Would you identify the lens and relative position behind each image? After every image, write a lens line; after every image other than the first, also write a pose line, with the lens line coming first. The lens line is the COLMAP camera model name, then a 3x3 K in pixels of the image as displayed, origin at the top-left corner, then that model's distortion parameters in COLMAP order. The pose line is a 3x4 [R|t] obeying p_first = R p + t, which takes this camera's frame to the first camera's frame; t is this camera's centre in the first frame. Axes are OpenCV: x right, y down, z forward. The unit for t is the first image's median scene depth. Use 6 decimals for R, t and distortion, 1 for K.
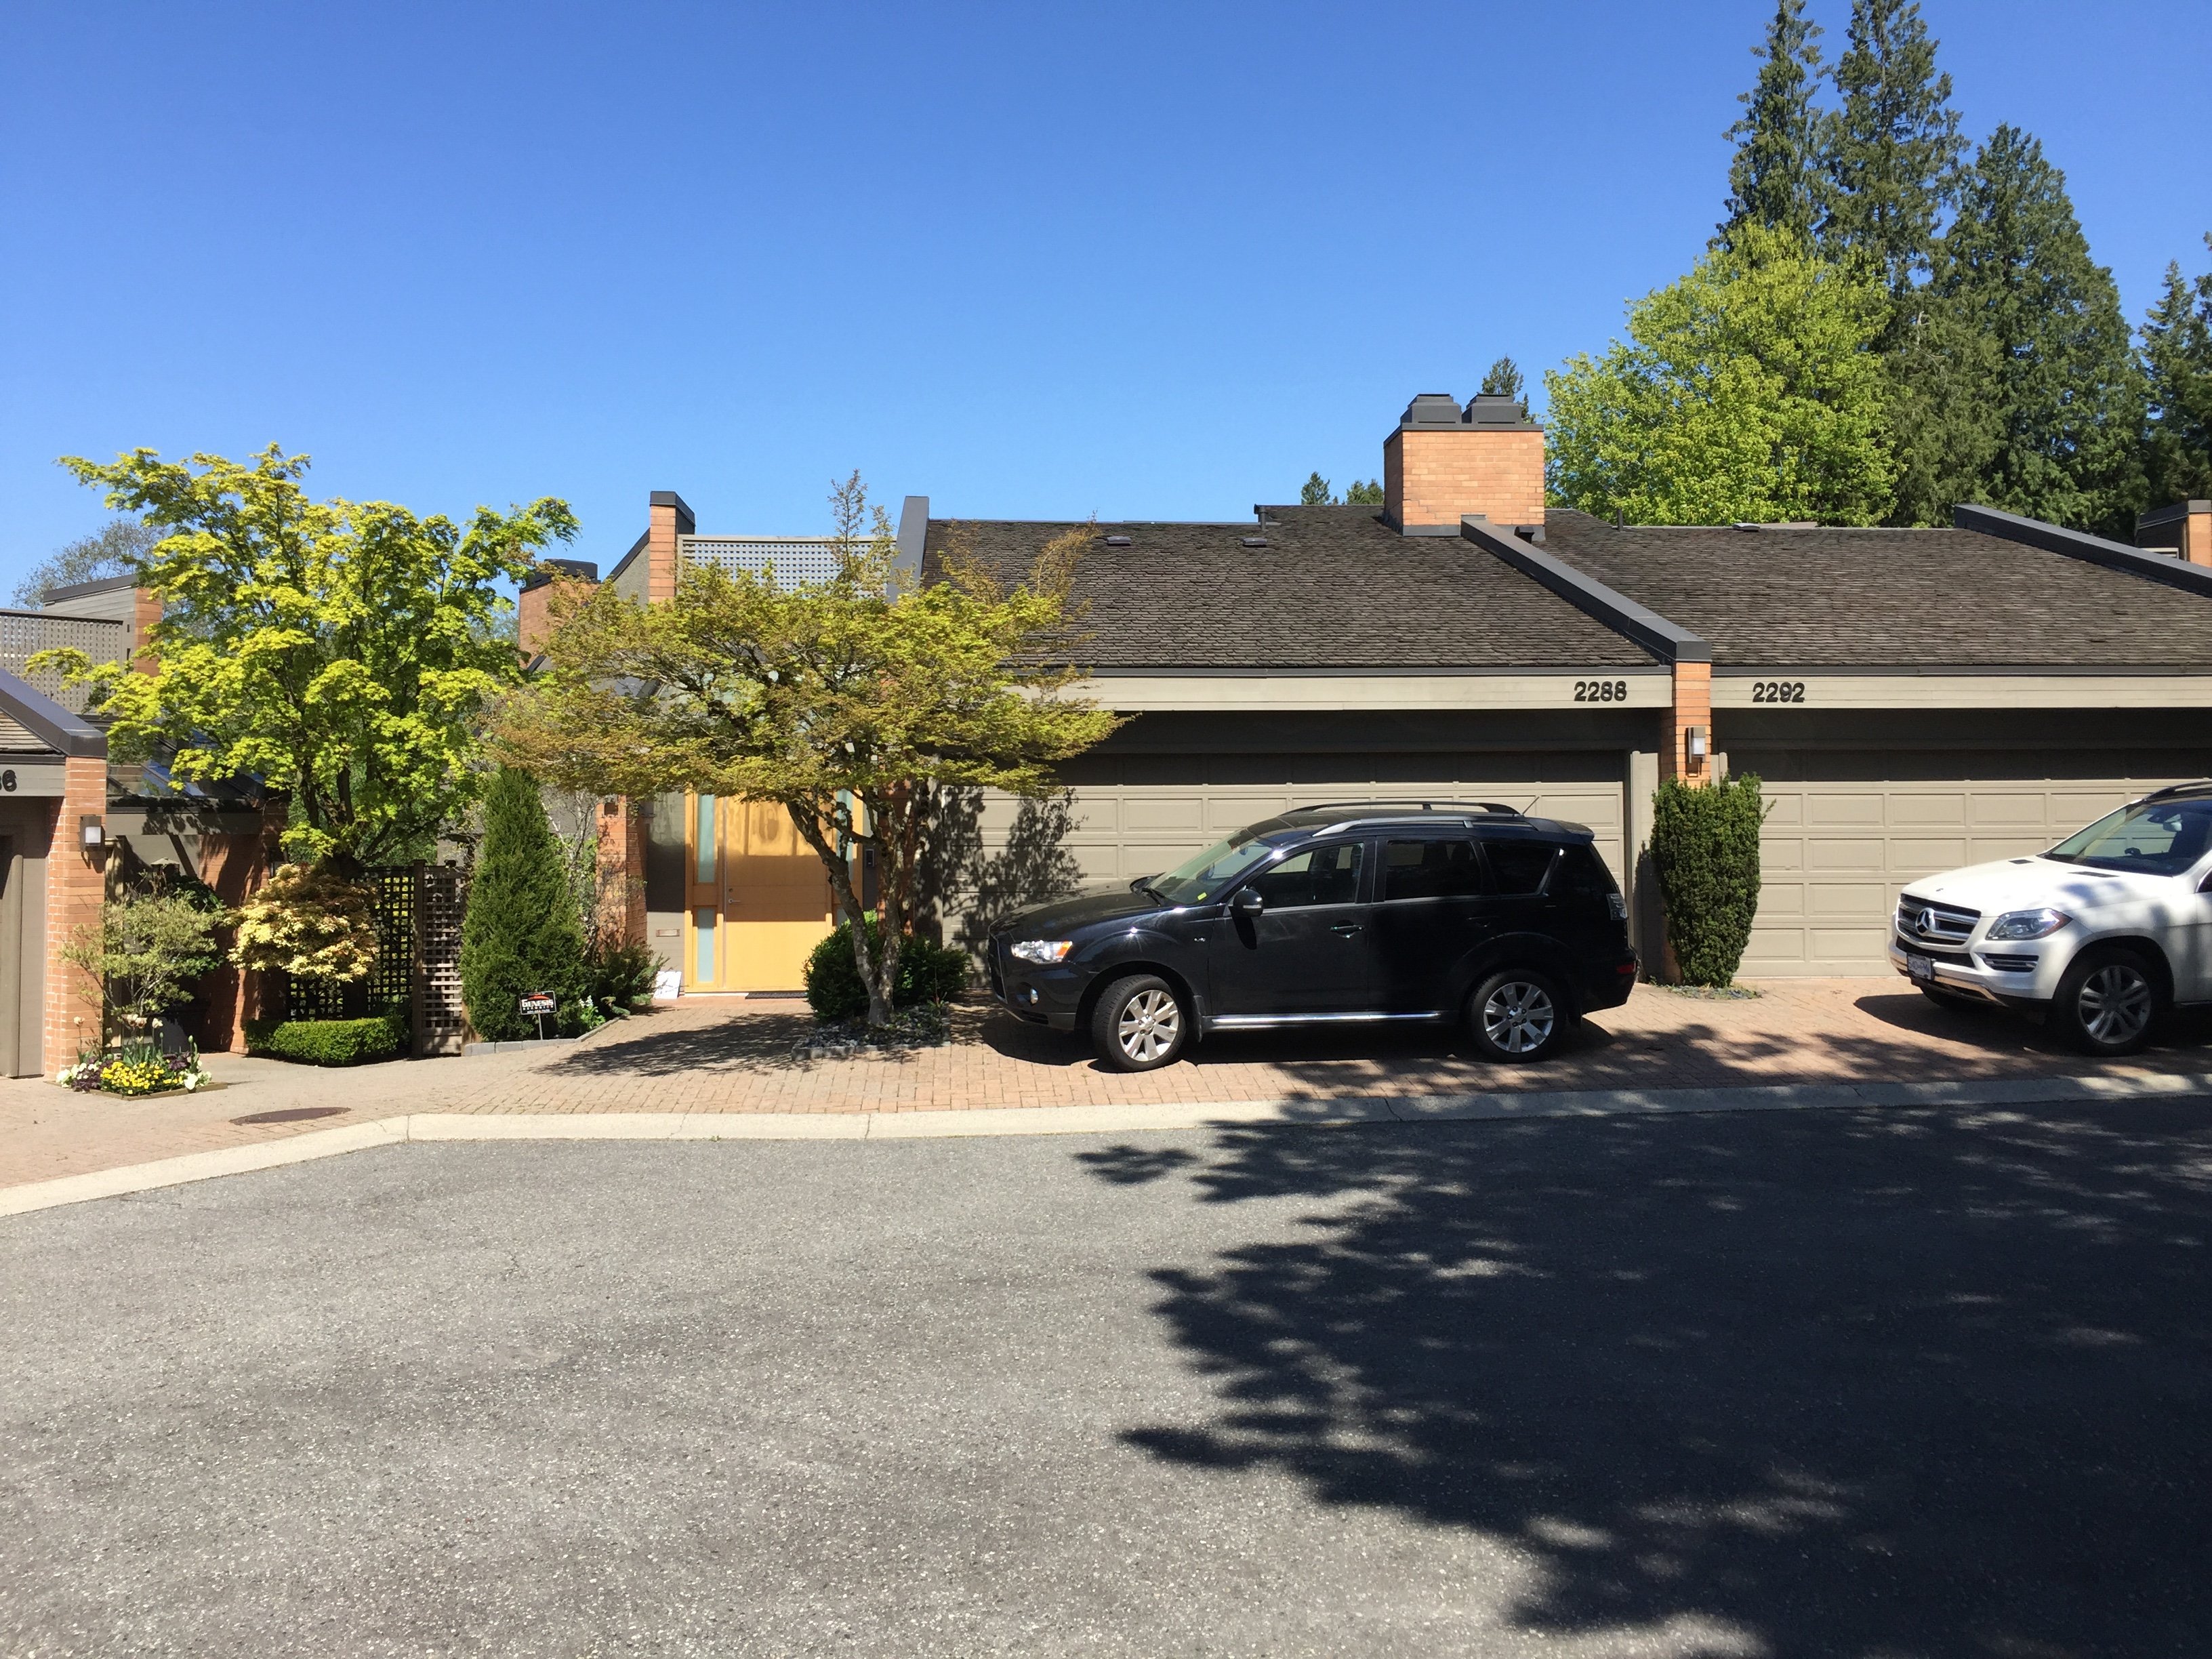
lens RADIAL K [[1865.8, 0, 1096.3], [0, 1865.8, 812.9], [0, 0, 1]] dist [0.063127, -0.097237]
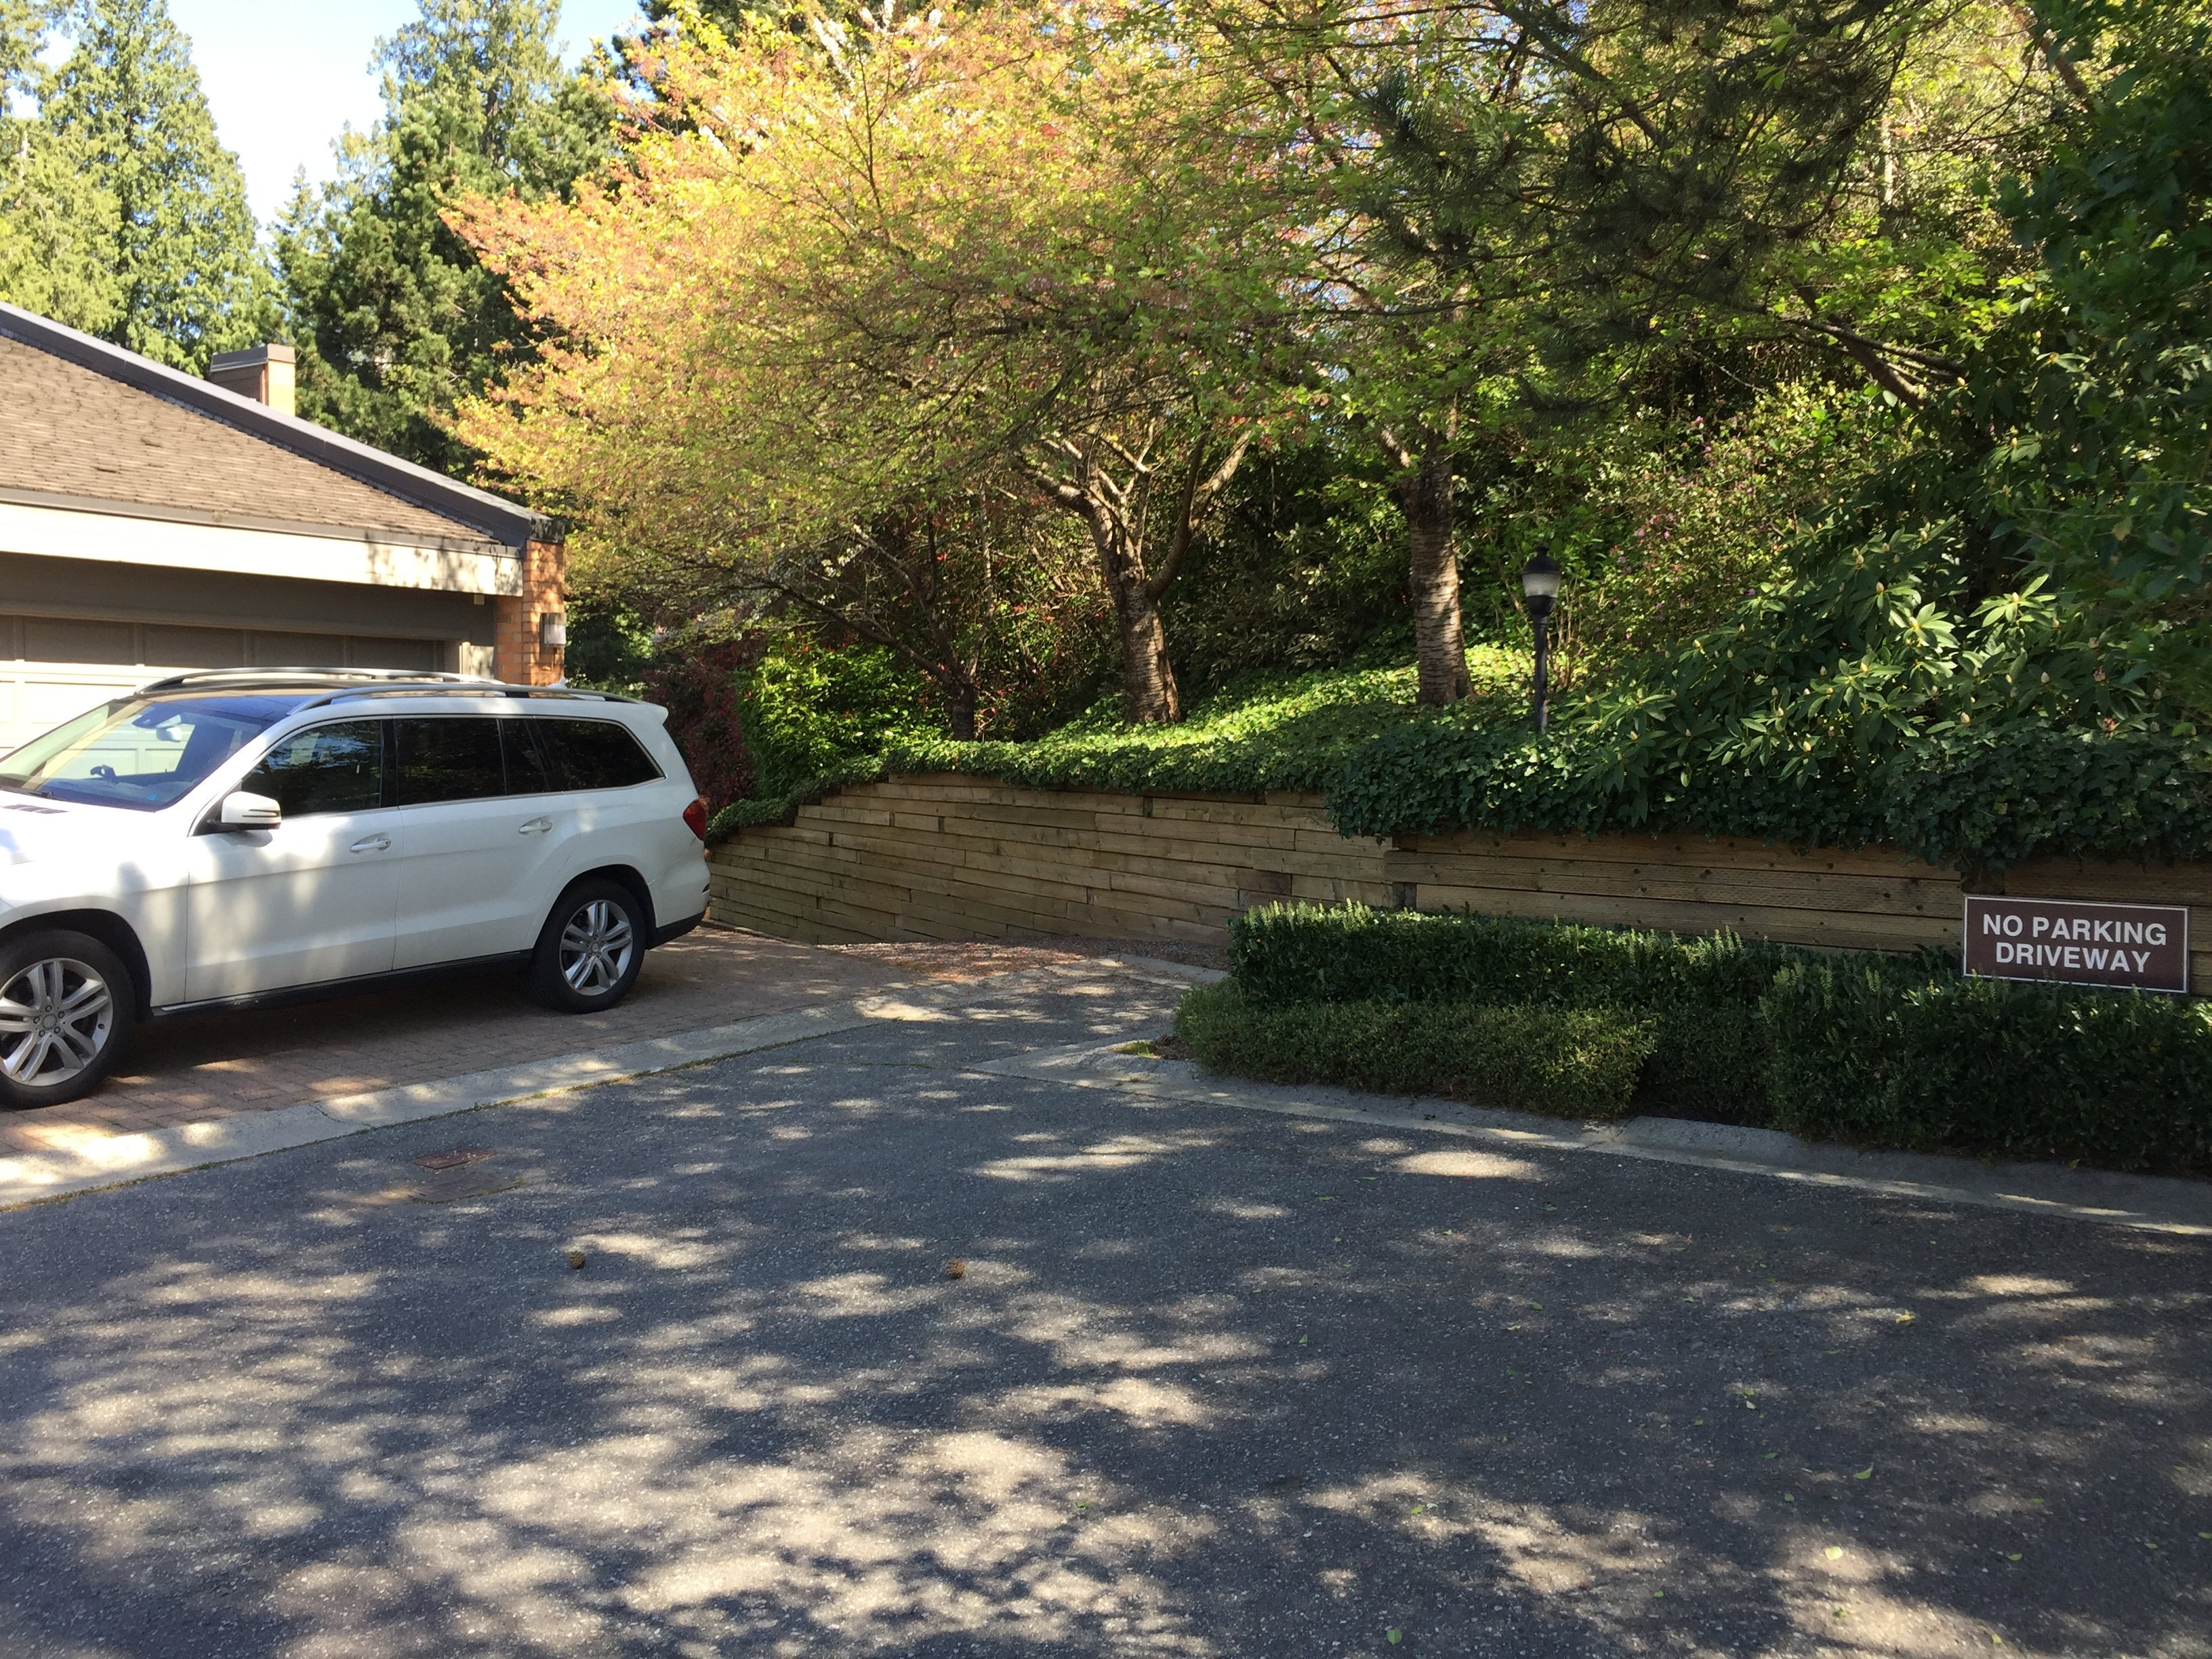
lens RADIAL K [[1857.6, 0, 1103.3], [0, 1857.6, 764.1], [0, 0, 1]] dist [0.102515, -0.089685]
pose [[0.606207, 0.007928, 0.795267, 0.057991], [-0.027817, 0.999550, 0.011240, 0.000273], [-0.794820, -0.028935, 0.606155, 0.080783]]
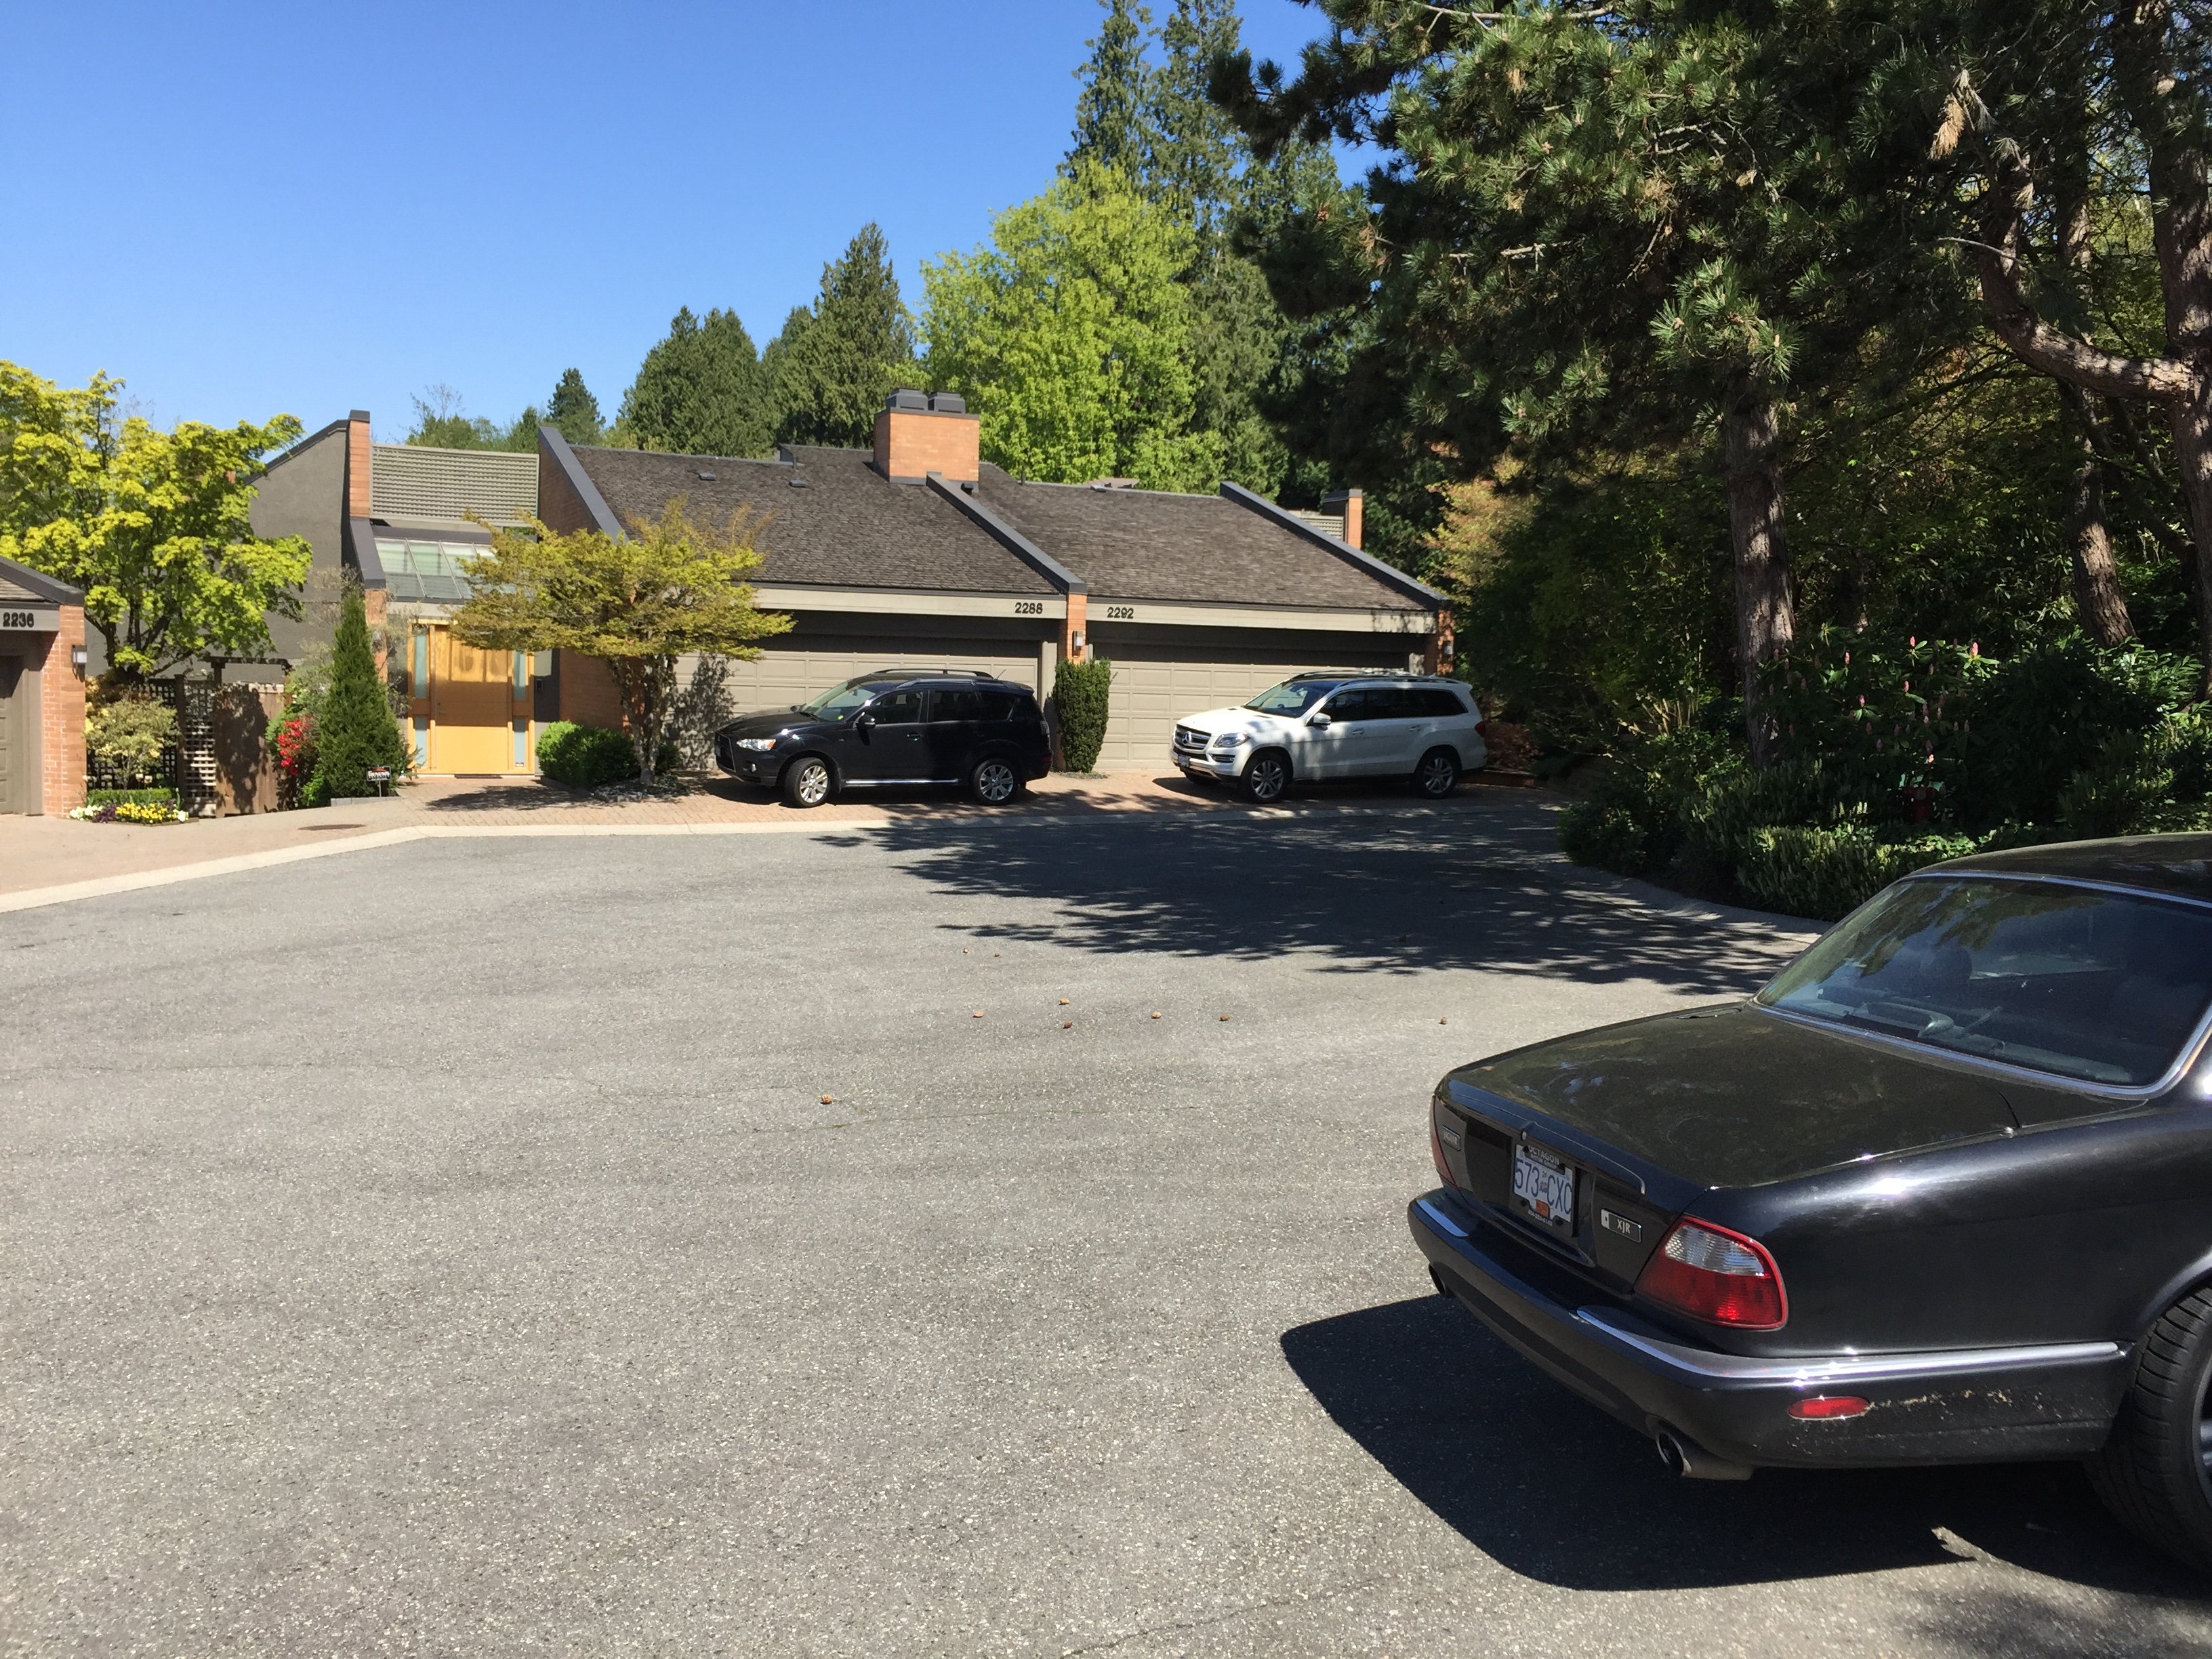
lens RADIAL K [[1857.6, 0, 1103.3], [0, 1857.6, 764.1], [0, 0, 1]] dist [0.102515, -0.089685]
pose [[0.936210, 0.015152, 0.351114, -0.080598], [-0.039009, 0.997377, 0.060970, -0.007659], [-0.349269, -0.070778, 0.934346, -0.196163]]
